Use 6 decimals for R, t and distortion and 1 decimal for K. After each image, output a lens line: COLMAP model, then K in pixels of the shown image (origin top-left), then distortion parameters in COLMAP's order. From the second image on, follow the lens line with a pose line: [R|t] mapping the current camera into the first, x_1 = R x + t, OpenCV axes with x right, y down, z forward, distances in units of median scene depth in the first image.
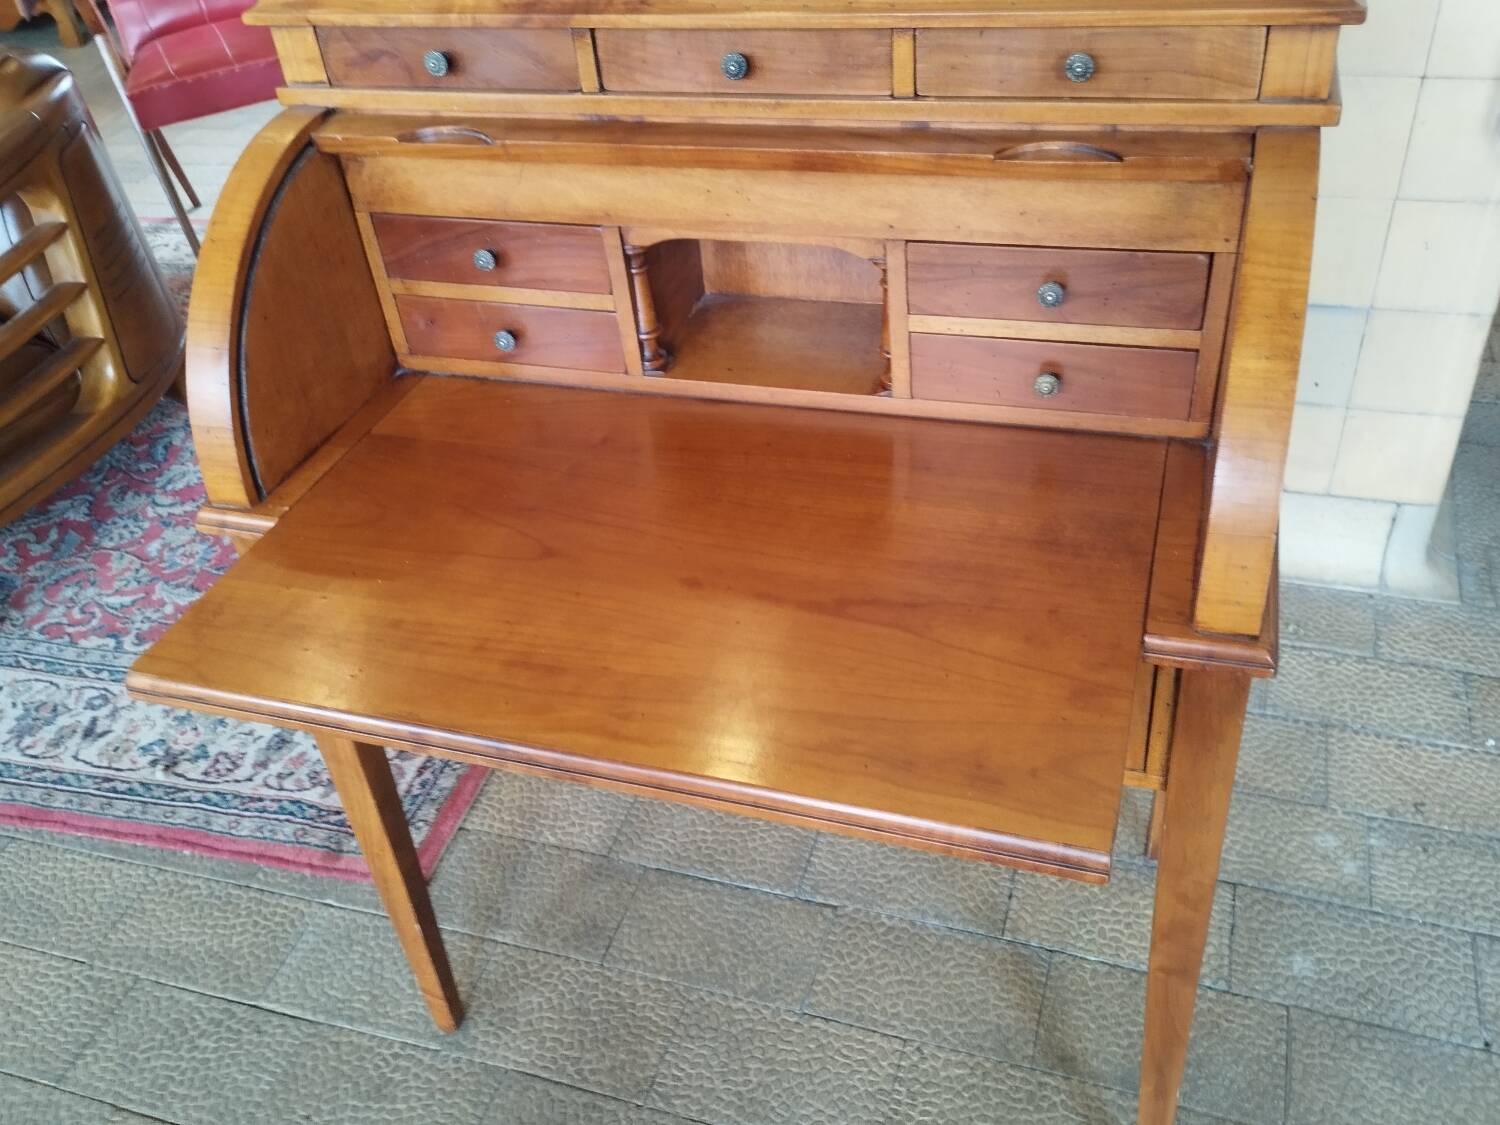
lens RADIAL K [[1297.1, 0, 782.7], [0, 1297.1, 582.2], [0, 0, 1]] dist [0.051044, -0.078787]
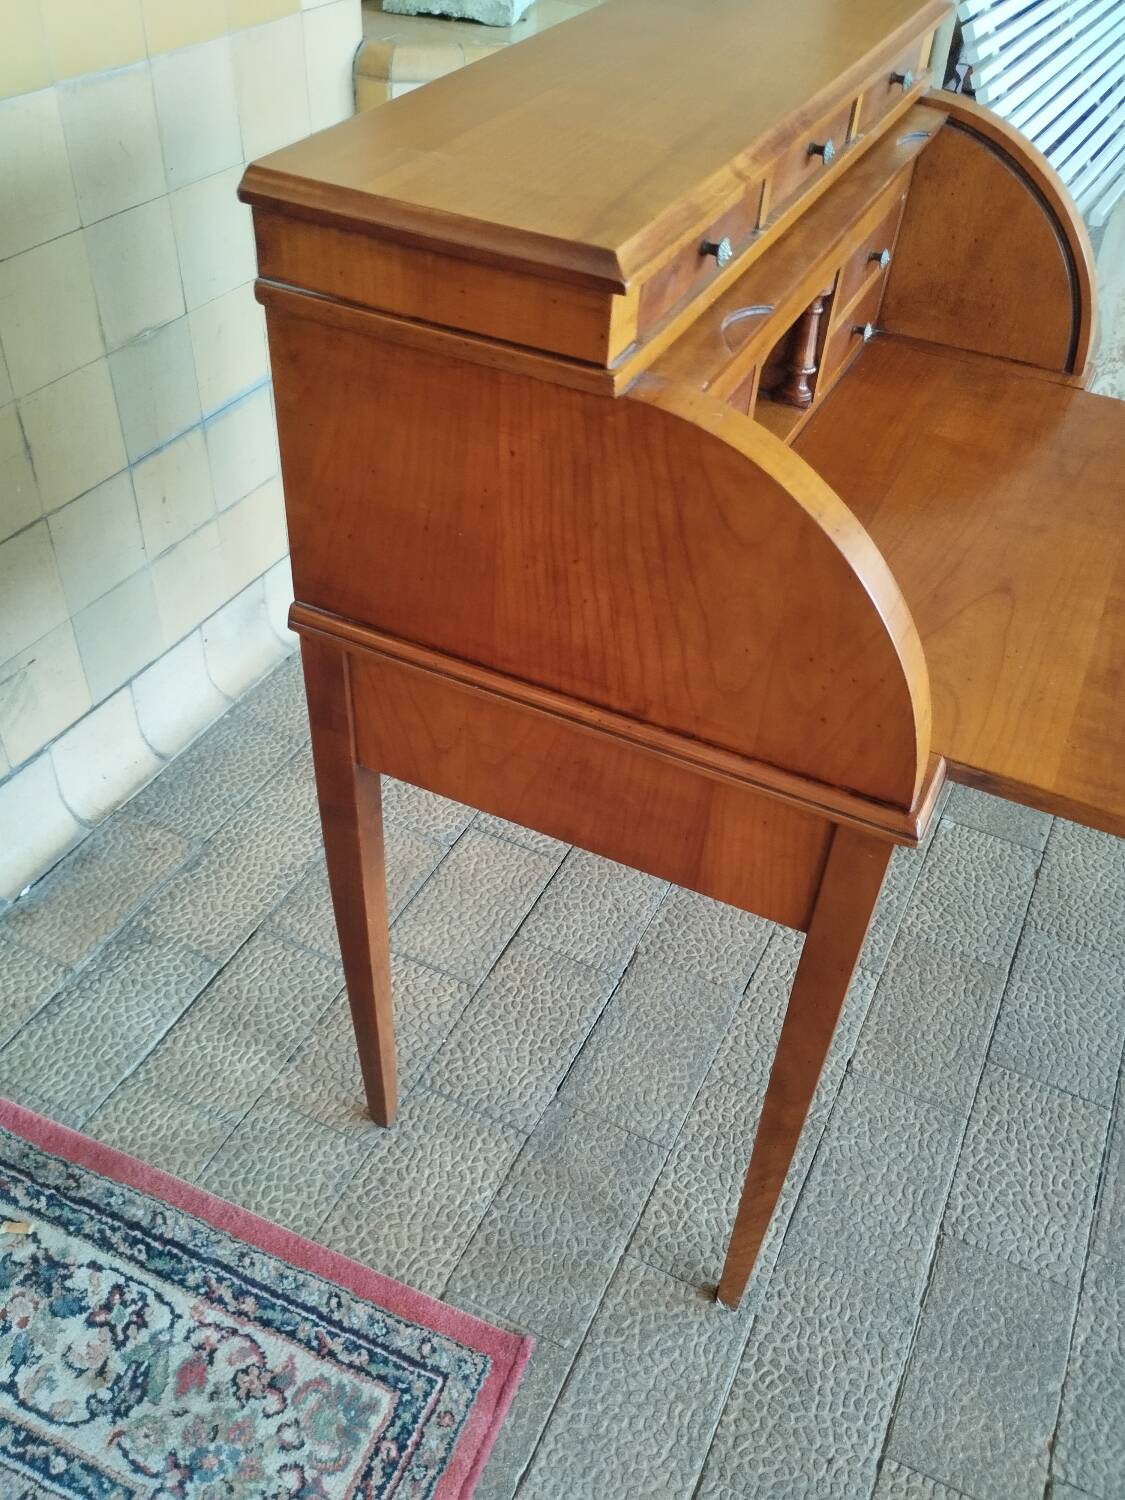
lens RADIAL K [[1260.9, 0, 590.3], [0, 1260.9, 731.4], [0, 0, 1]] dist [0.042219, -0.054947]
pose [[0.120124, -0.584589, 0.802388, -0.802344], [0.546453, 0.713716, 0.438177, -0.417378], [-0.828830, 0.385832, 0.405185, 0.609391]]
